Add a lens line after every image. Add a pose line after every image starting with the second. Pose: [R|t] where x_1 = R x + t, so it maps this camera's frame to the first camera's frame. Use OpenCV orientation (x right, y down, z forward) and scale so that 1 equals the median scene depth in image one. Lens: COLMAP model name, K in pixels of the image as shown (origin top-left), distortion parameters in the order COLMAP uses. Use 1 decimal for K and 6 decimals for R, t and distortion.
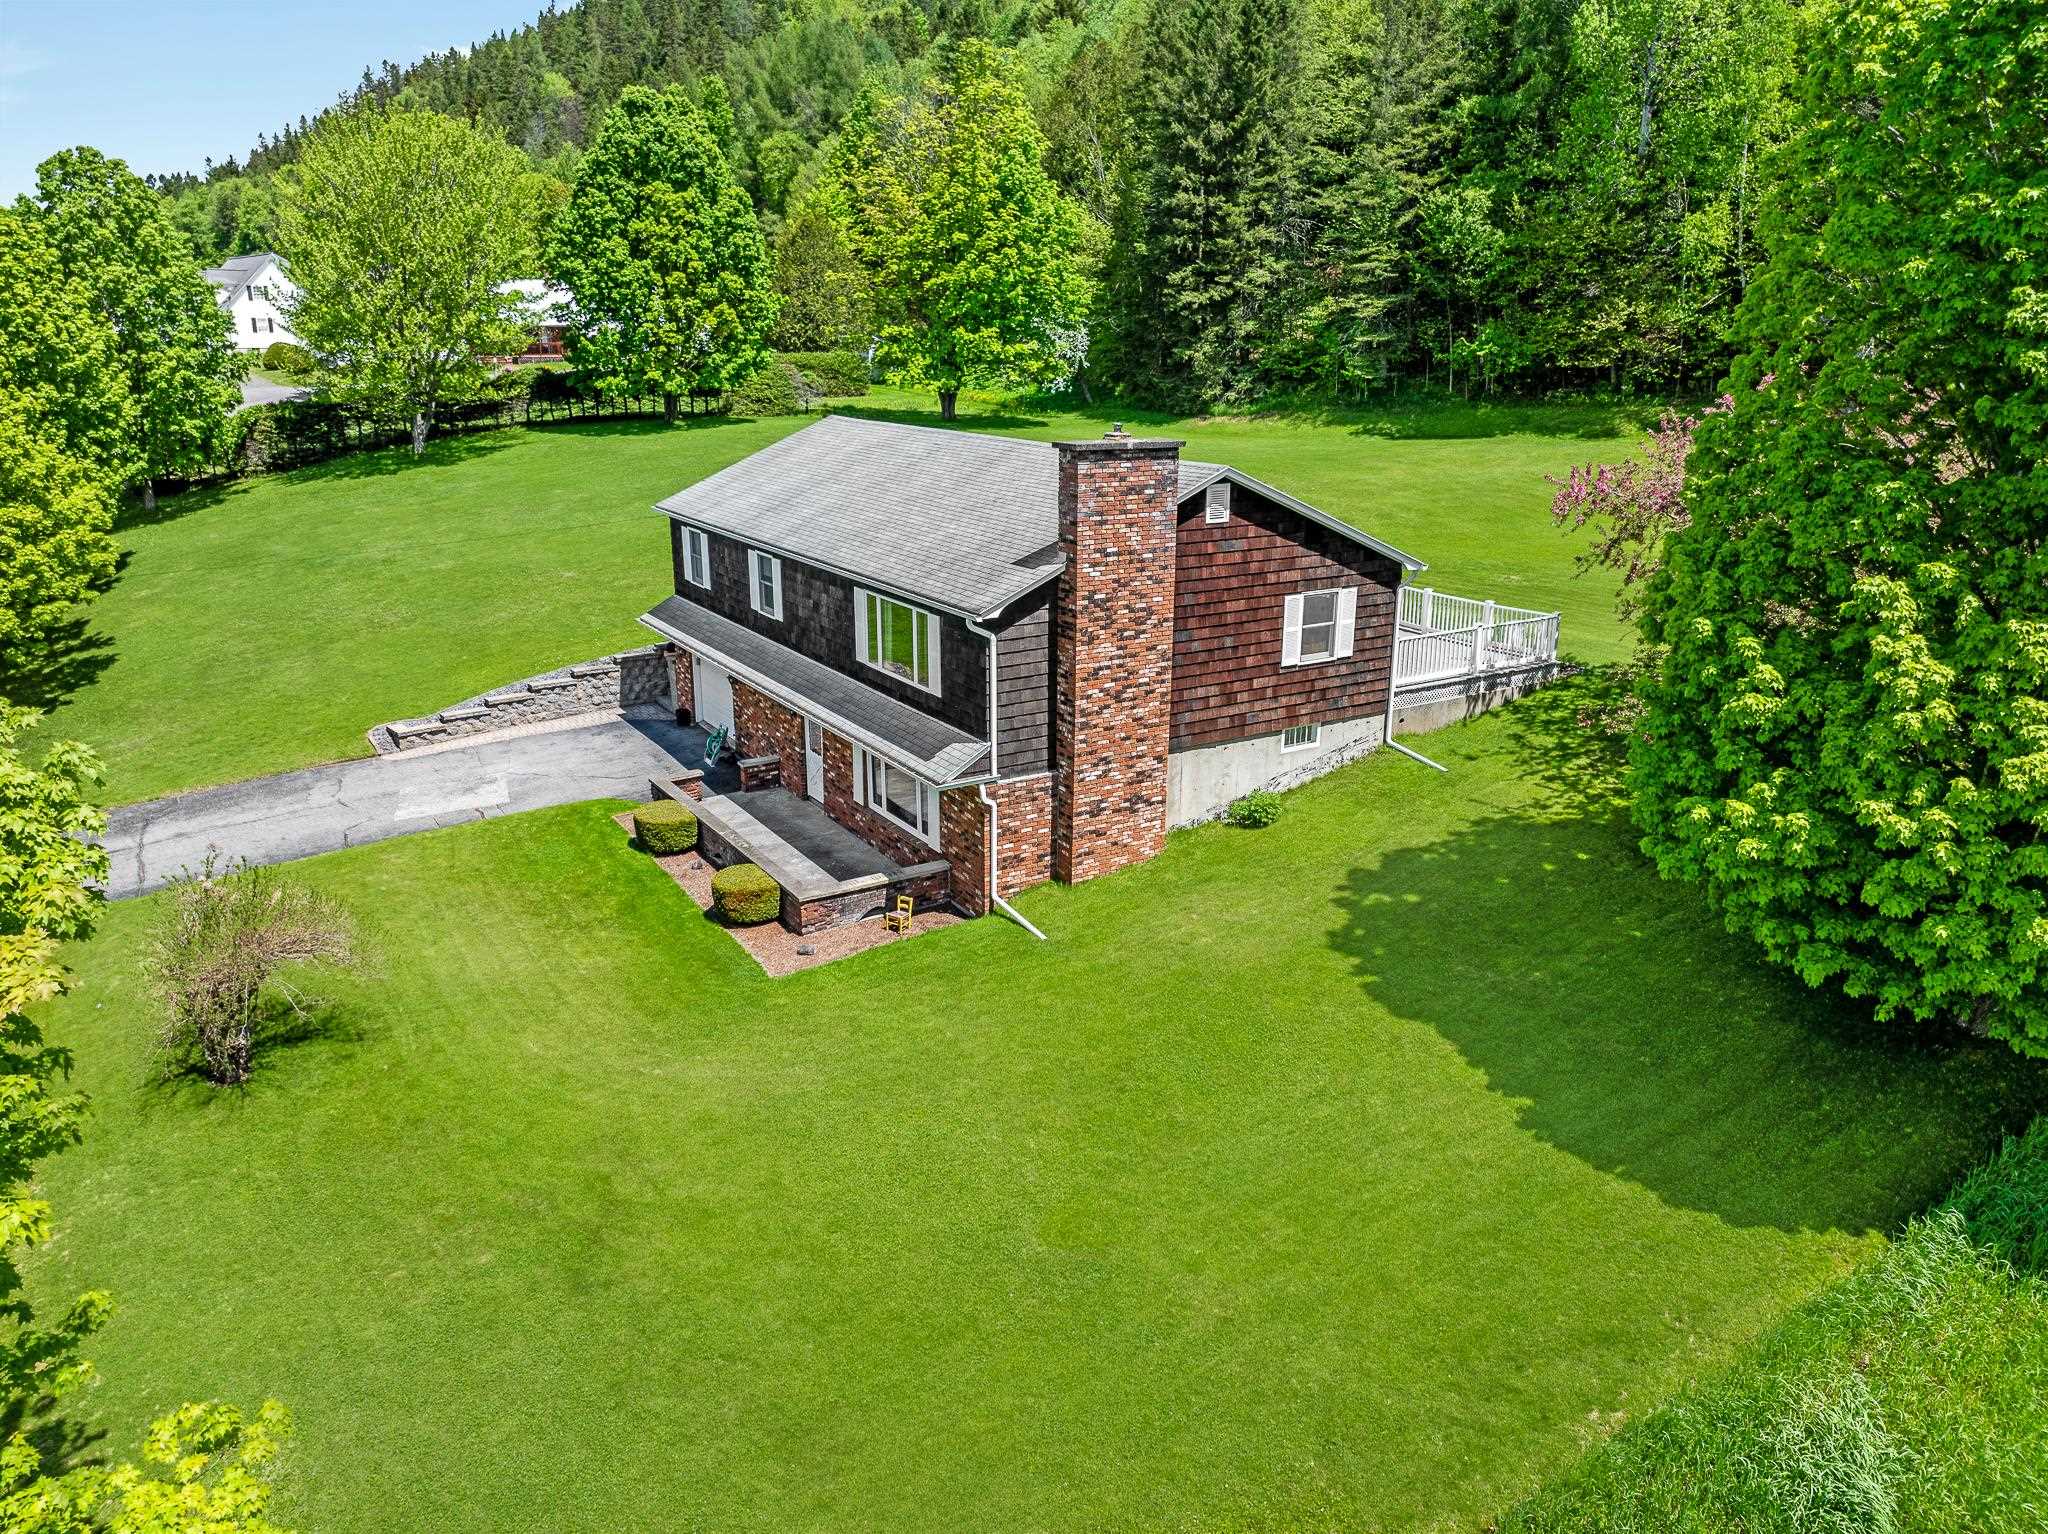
lens RADIAL K [[1443.4, 0, 1030.2], [0, 1443.4, 756.2], [0, 0, 1]] dist [-0.034868, -0.005786]
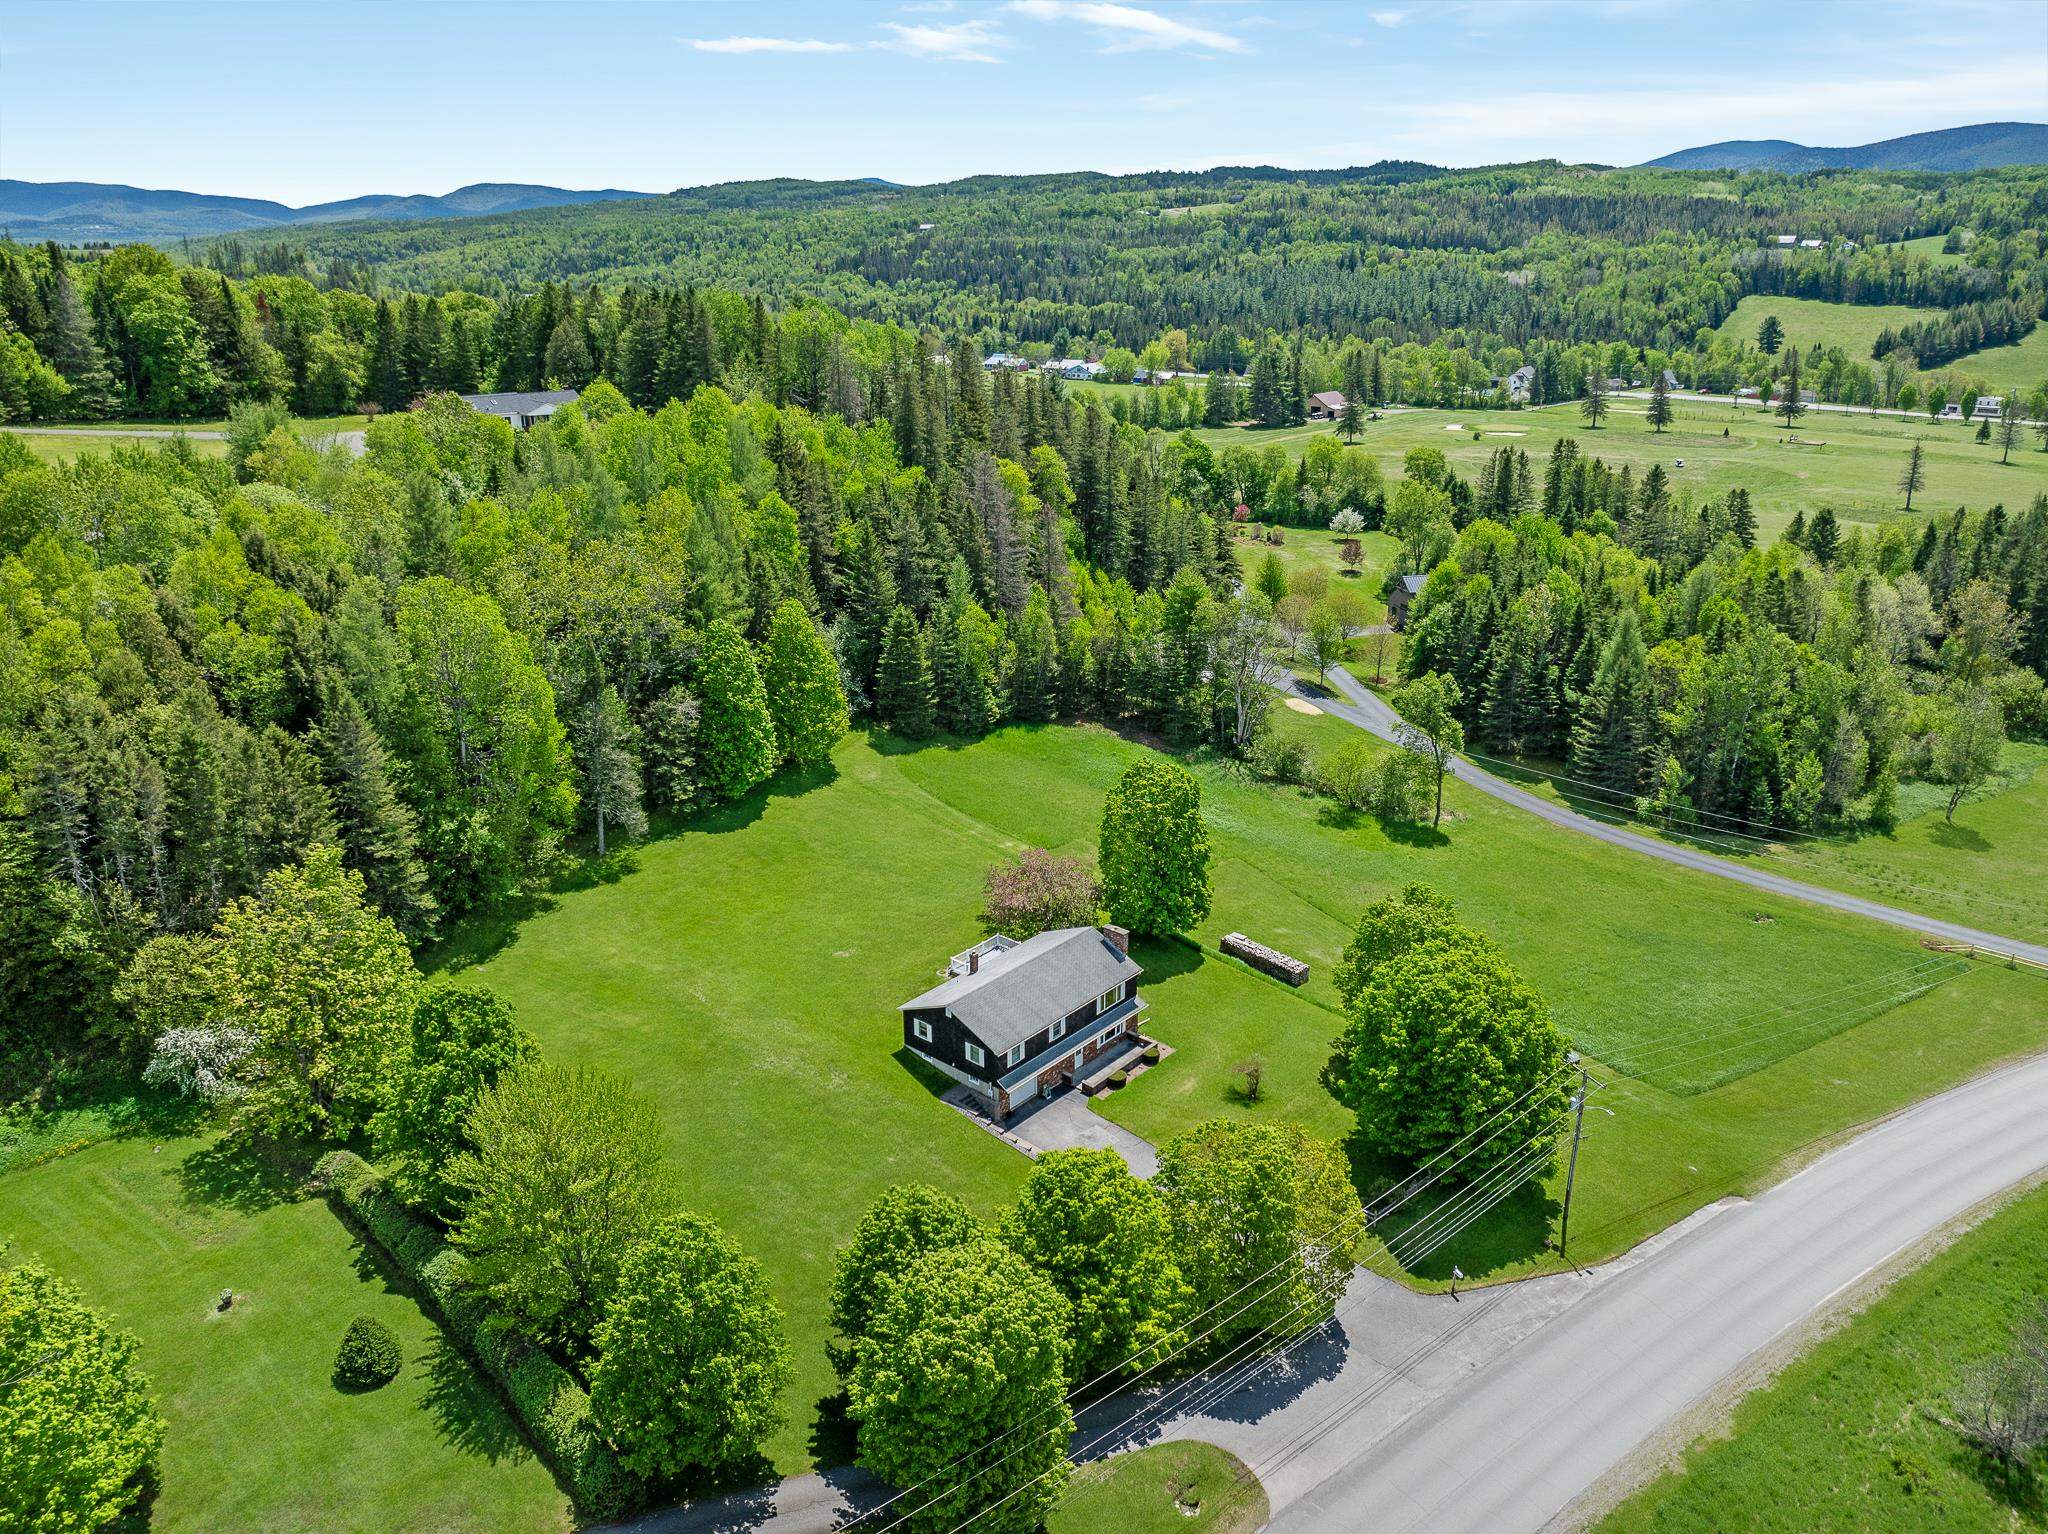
lens RADIAL K [[1443.4, 0, 1030.2], [0, 1443.4, 756.2], [0, 0, 1]] dist [-0.034868, -0.005786]
pose [[-0.297990, -0.318019, 0.900037, -2.821694], [0.276659, 0.873631, 0.400286, -1.925667], [-0.913598, 0.368284, -0.172350, 1.331680]]
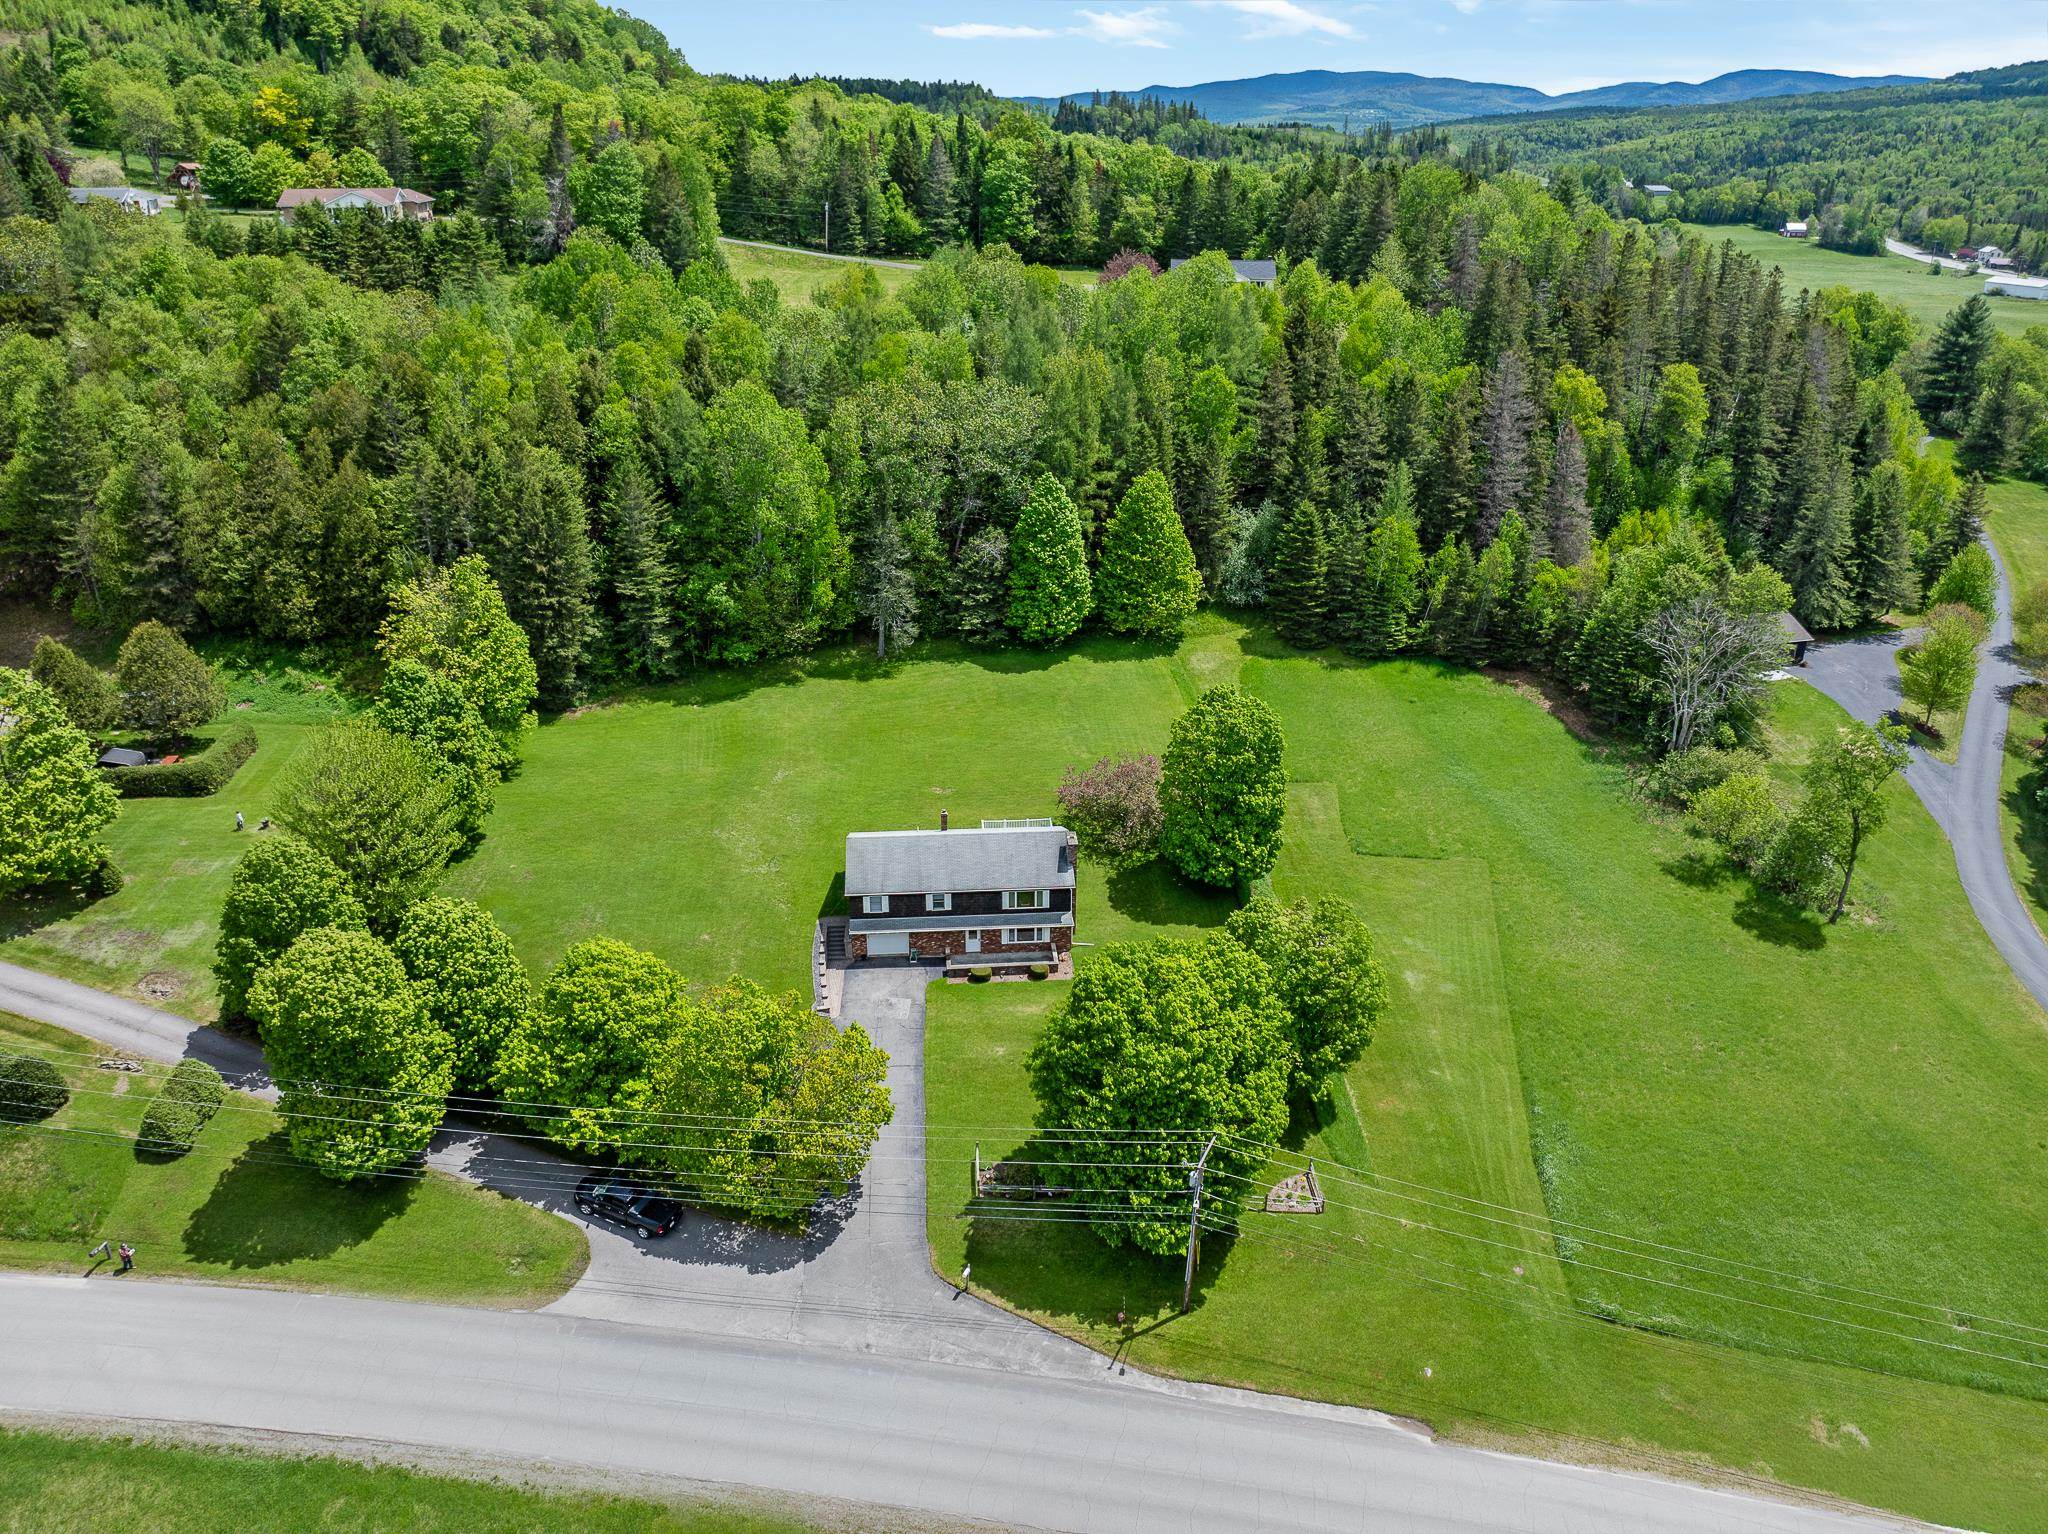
lens RADIAL K [[1437.1, 0, 1024.0], [0, 1437.1, 767.0], [0, 0, 1]] dist [-0.036128, -0.000283]
pose [[0.460939, -0.357830, 0.812092, -2.539458], [0.255700, 0.929846, 0.264582, -1.173522], [-0.849796, 0.085695, 0.520100, -0.869137]]
